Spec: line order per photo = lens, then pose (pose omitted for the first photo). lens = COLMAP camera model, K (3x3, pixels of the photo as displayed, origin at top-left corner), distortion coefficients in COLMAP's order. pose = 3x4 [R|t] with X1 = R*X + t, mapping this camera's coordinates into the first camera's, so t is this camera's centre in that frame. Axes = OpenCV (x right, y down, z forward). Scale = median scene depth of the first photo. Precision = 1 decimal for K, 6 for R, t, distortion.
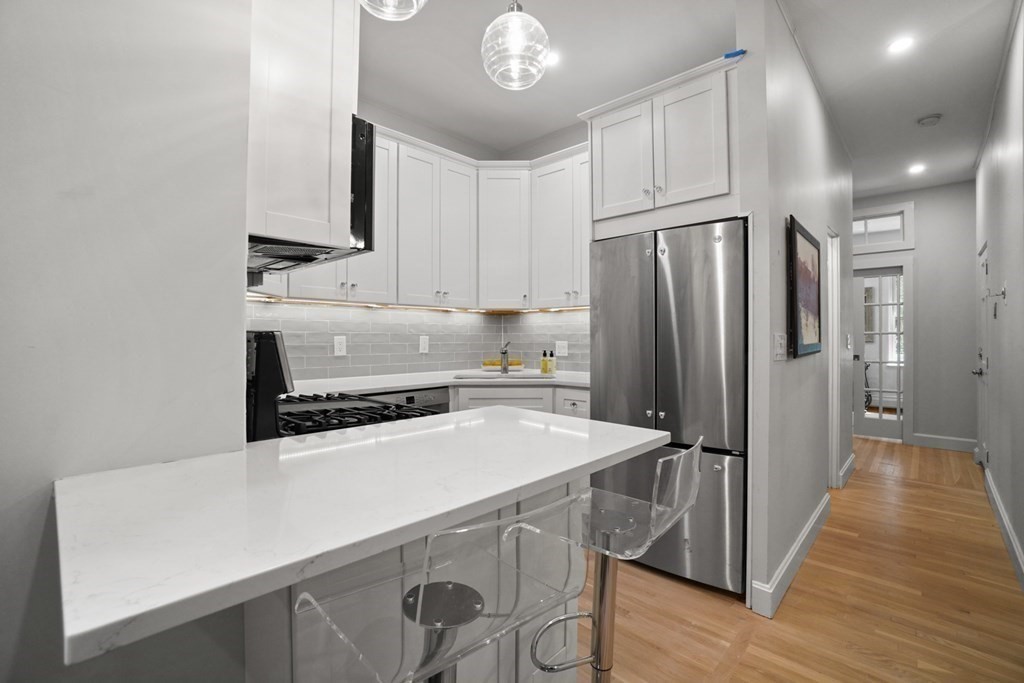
lens RADIAL K [[459.7, 0, 512.0], [0, 459.7, 341.5], [0, 0, 1]] dist [-0.063123, 0.023012]
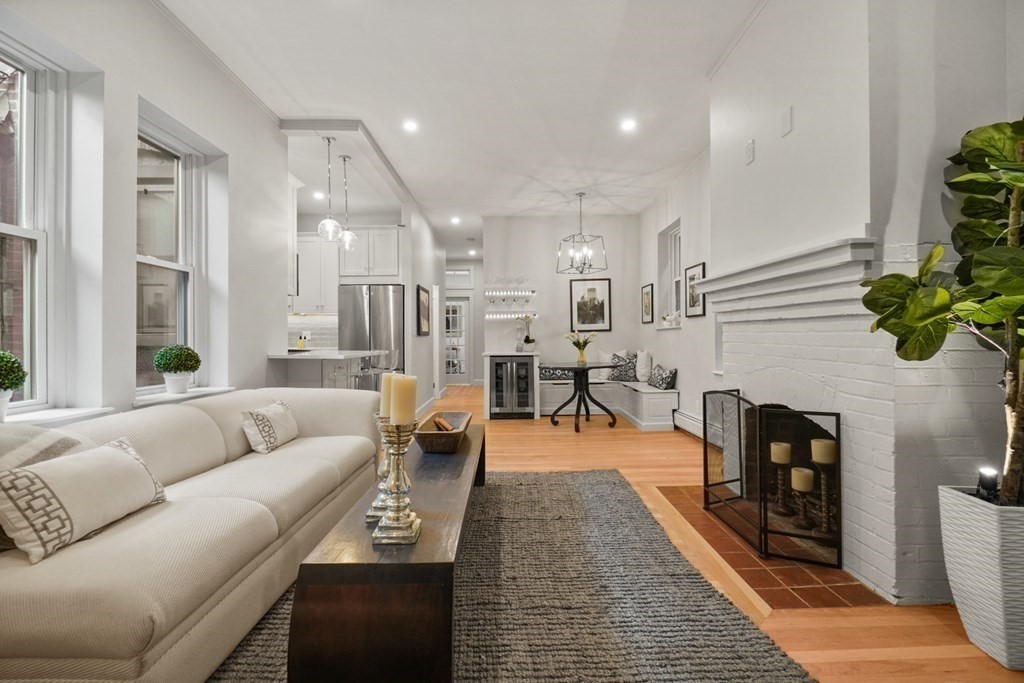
lens RADIAL K [[444.2, 0, 509.4], [0, 444.2, 339.7], [0, 0, 1]] dist [-0.001926, -0.000238]
pose [[0.730201, -0.004221, 0.683220, -0.512706], [0.010651, 0.999930, -0.005205, 0.050472], [-0.683150, 0.011077, 0.730194, -0.841477]]
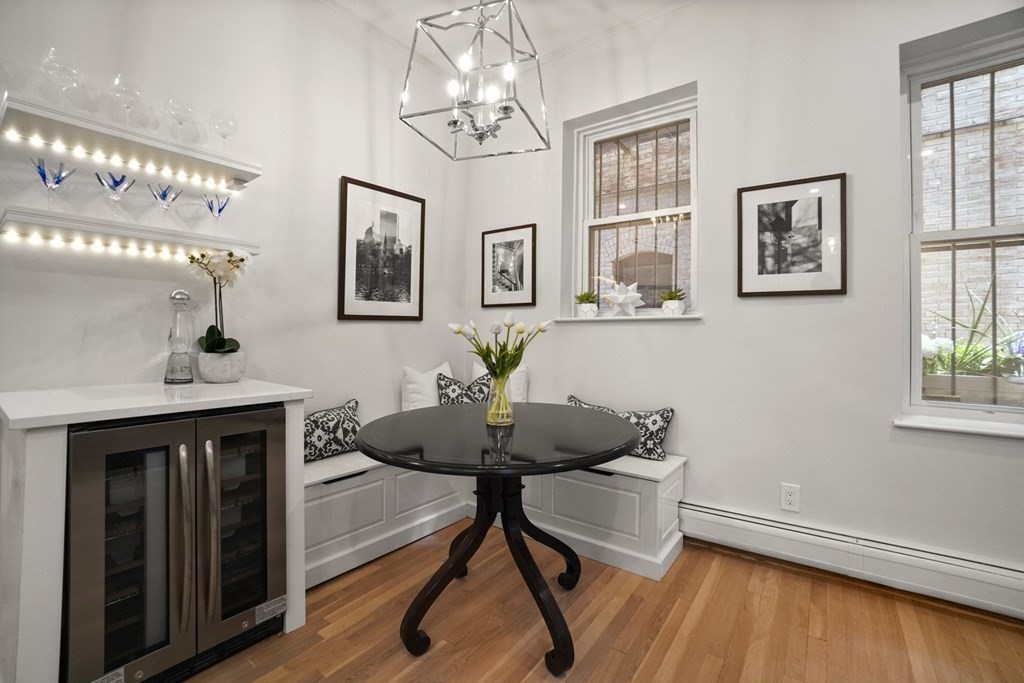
lens RADIAL K [[464.9, 0, 514.9], [0, 464.9, 321.4], [0, 0, 1]] dist [-0.059711, 0.022987]
pose [[-0.116700, 0.026183, 0.992822, 0.212658], [-0.003107, 0.999638, -0.026728, 0.032876], [-0.993162, -0.006204, -0.116576, 0.153170]]
